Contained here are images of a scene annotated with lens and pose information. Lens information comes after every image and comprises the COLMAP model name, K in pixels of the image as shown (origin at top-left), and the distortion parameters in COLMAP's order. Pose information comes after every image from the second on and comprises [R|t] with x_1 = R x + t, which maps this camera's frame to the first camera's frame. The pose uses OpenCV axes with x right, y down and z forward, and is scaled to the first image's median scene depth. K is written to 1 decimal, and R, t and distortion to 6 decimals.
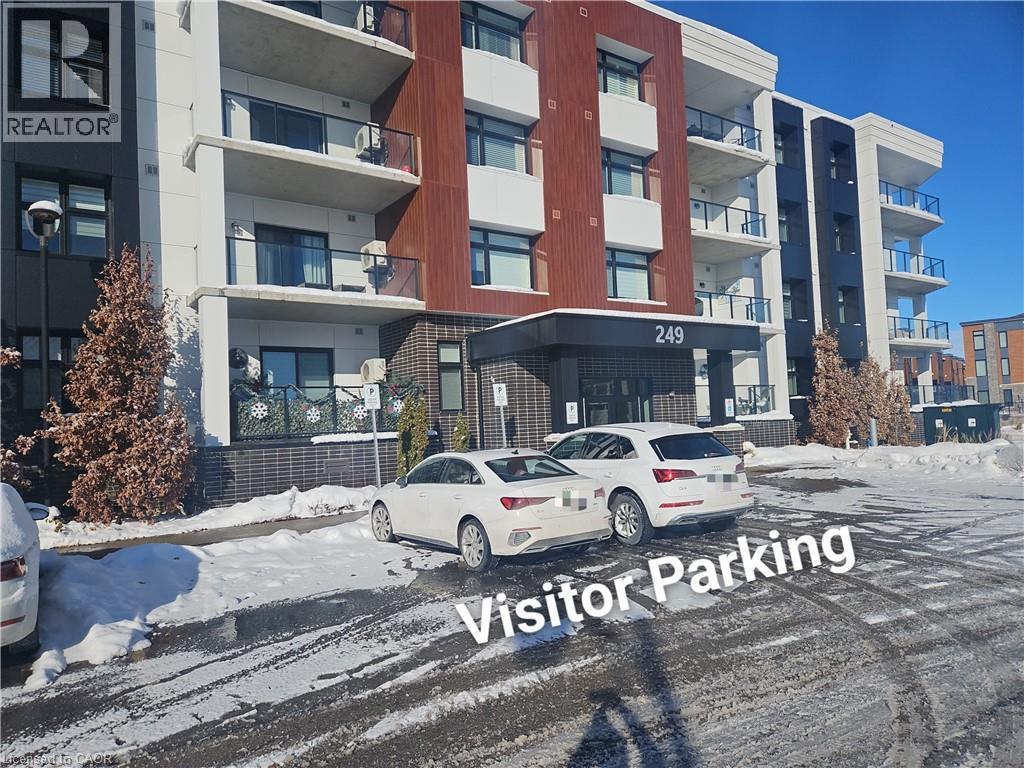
lens RADIAL K [[686.9, 0, 505.6], [0, 686.9, 385.3], [0, 0, 1]] dist [0.064672, -0.013029]
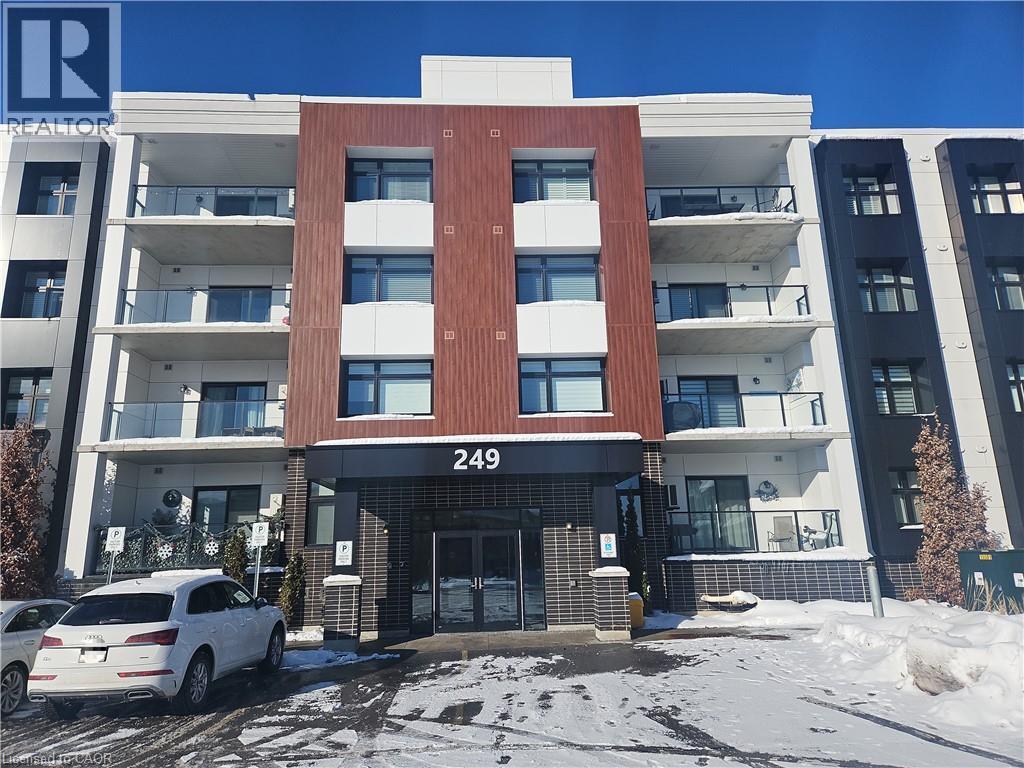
lens RADIAL K [[686.9, 0, 520.5], [0, 686.9, 383.4], [0, 0, 1]] dist [0.064672, -0.013029]
pose [[0.844103, -0.105862, -0.525626, 0.667143], [0.017920, 0.985338, -0.169670, -0.017652], [0.535881, 0.133800, 0.833624, 0.265749]]
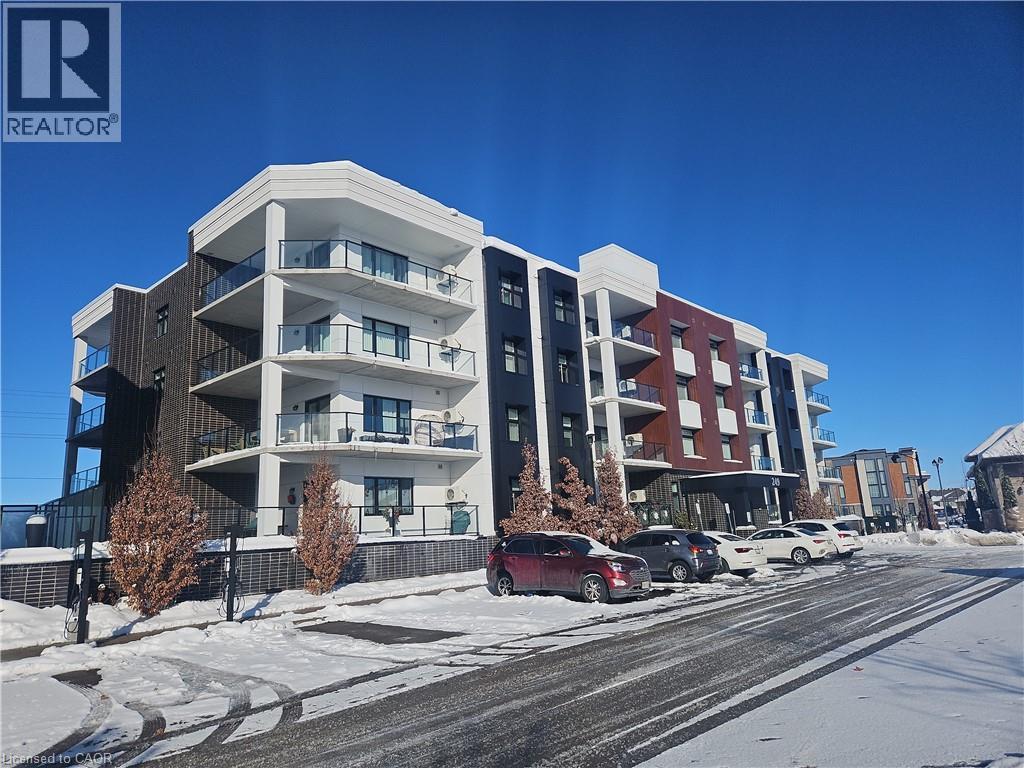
lens RADIAL K [[686.9, 0, 488.6], [0, 686.9, 377.2], [0, 0, 1]] dist [0.064672, -0.013029]
pose [[0.979947, 0.041950, 0.194795, -1.000156], [-0.007153, 0.984364, -0.176002, -0.002743], [-0.199132, 0.171079, 0.964924, -0.930213]]
